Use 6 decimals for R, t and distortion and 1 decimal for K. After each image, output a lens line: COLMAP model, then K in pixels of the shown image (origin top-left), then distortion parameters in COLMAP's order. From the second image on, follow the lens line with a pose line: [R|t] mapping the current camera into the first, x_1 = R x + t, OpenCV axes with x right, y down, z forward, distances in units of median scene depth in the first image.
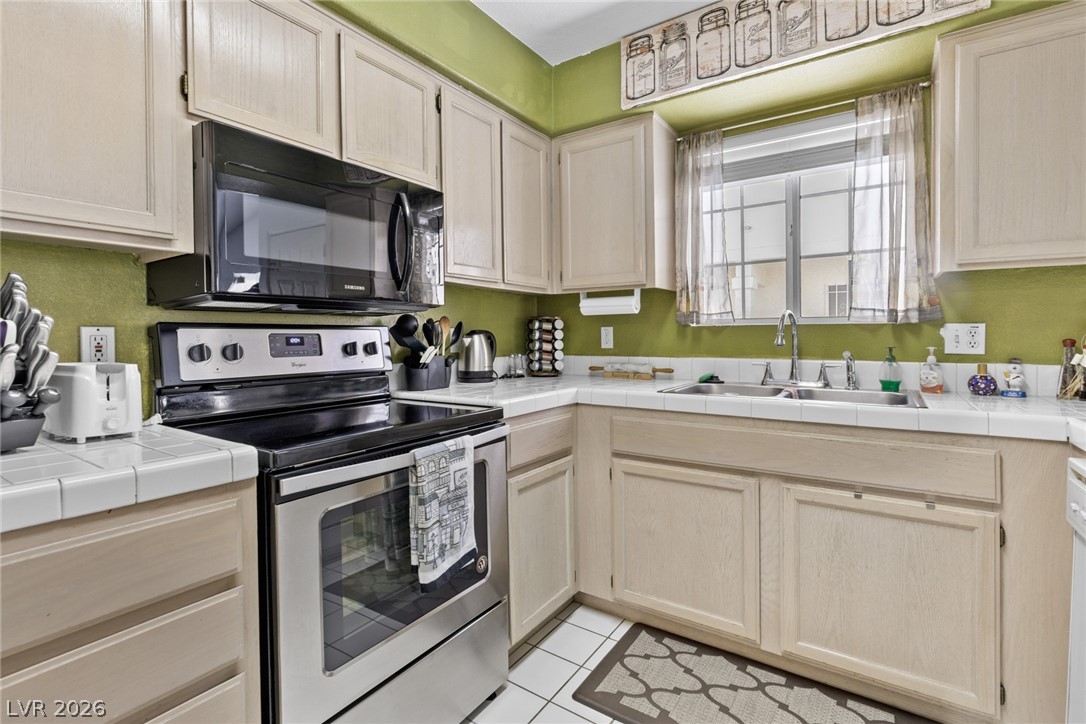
lens RADIAL K [[519.8, 0, 548.3], [0, 519.8, 333.3], [0, 0, 1]] dist [-0.004820, 0.000314]
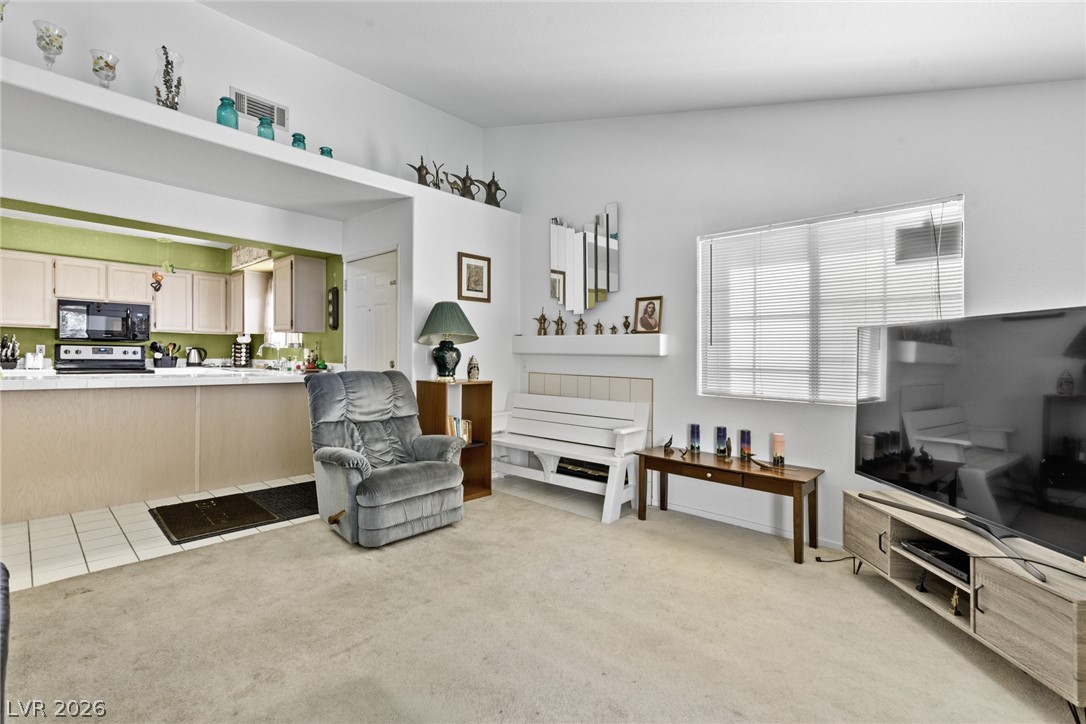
lens RADIAL K [[484.0, 0, 541.9], [0, 484.0, 355.1], [0, 0, 1]] dist [0.002734, 0.000482]
pose [[0.989185, 0.019861, -0.145319, 2.303075], [-0.019319, 0.999800, 0.005138, -0.017456], [0.145392, -0.002275, 0.989371, -1.424270]]
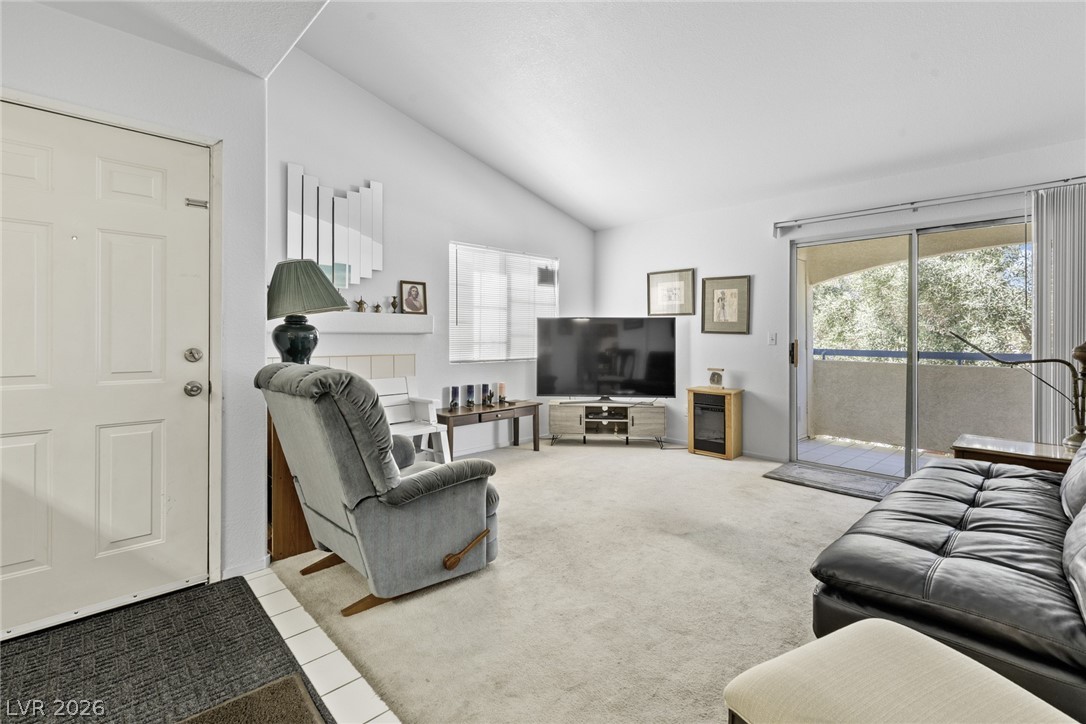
lens RADIAL K [[490.2, 0, 540.8], [0, 490.2, 335.3], [0, 0, 1]] dist [-0.000550, -0.000130]
pose [[0.209505, 0.005721, 0.977791, 0.585462], [-0.007502, 0.999963, -0.004243, -0.003099], [-0.977779, -0.006446, 0.209540, -0.556132]]
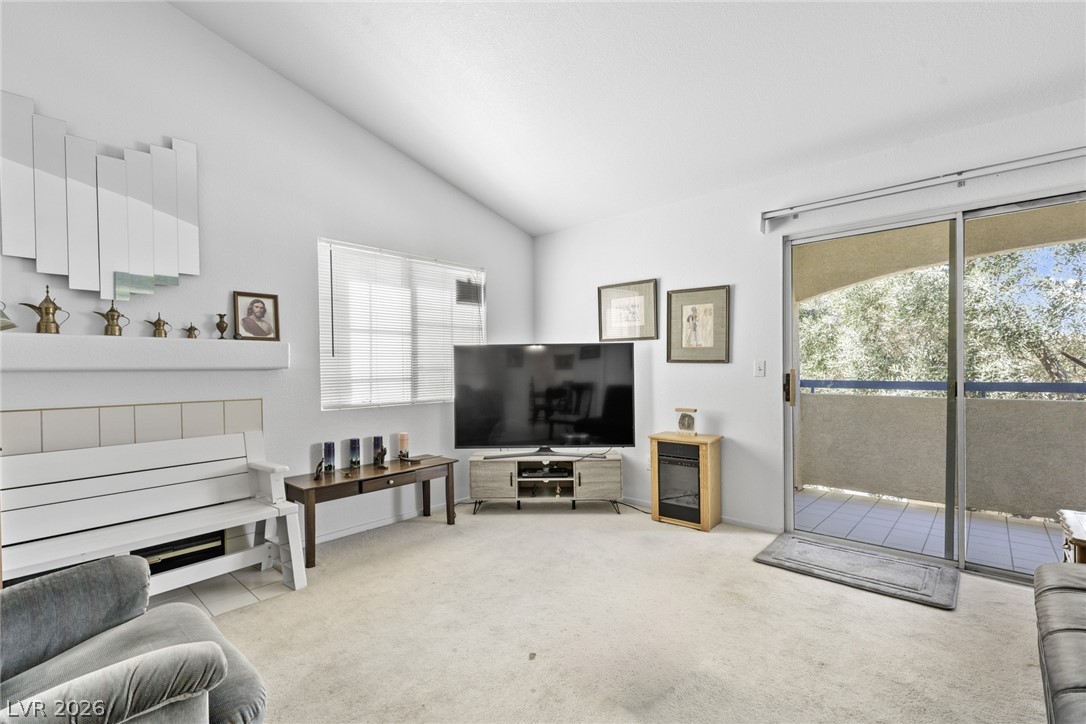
lens RADIAL K [[487.5, 0, 539.6], [0, 487.5, 375.5], [0, 0, 1]] dist [-0.000707, -0.000041]
pose [[0.144837, -0.010717, 0.989397, 1.189344], [0.007891, 0.999922, 0.009675, -0.003158], [-0.989424, 0.006406, 0.144910, -0.611598]]
